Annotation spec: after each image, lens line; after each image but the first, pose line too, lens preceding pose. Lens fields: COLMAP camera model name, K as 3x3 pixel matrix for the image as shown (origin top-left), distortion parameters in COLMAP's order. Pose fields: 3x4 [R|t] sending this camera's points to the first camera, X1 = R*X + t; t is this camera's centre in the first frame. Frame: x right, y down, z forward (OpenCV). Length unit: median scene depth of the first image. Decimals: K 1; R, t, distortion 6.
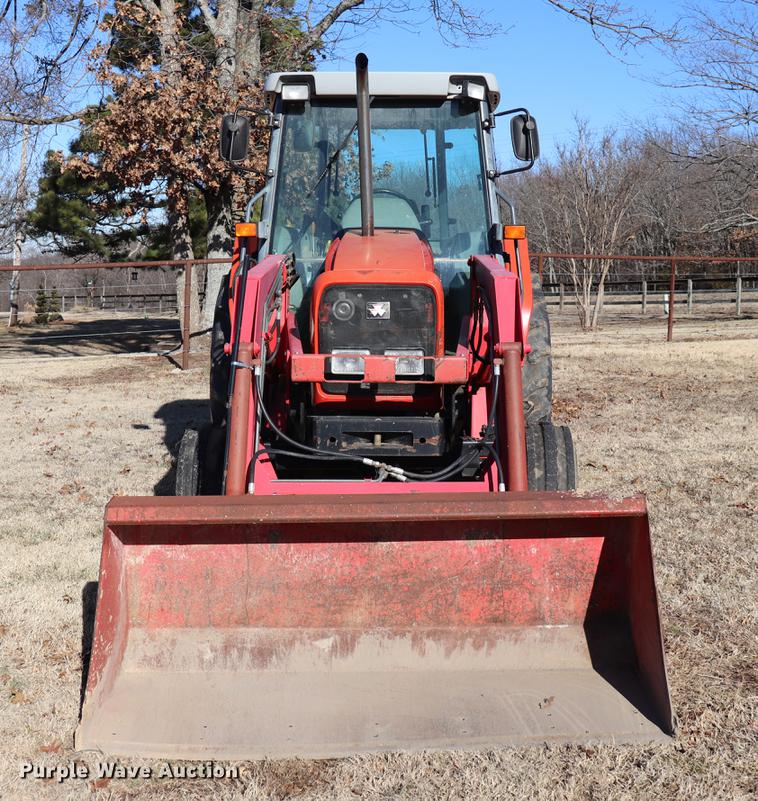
lens RADIAL K [[1217.0, 0, 379.0], [0, 1217.0, 400.5], [0, 0, 1]] dist [-0.129492, 0.102089]
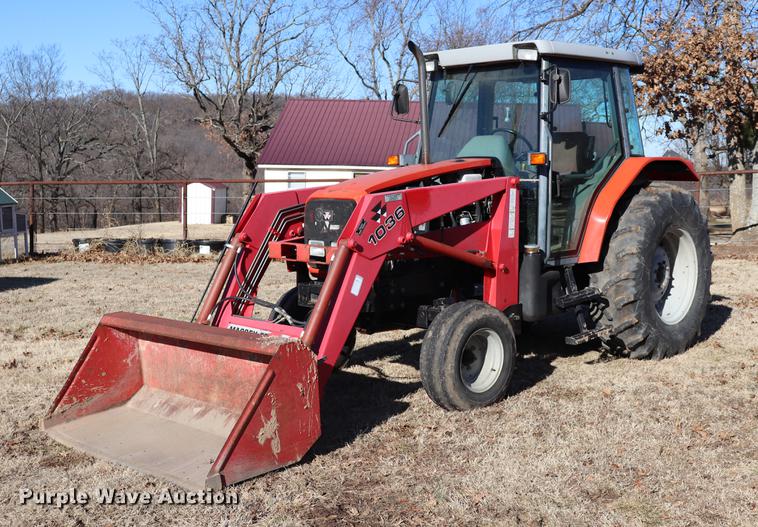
lens RADIAL K [[927.0, 0, 418.7], [0, 927.0, 262.9], [0, 0, 1]] dist [-0.093754, 0.000568]
pose [[0.734428, 0.060603, -0.675975, 0.949294], [-0.067570, 0.997586, 0.016024, -0.043635], [0.675314, 0.033907, 0.736750, 0.224287]]
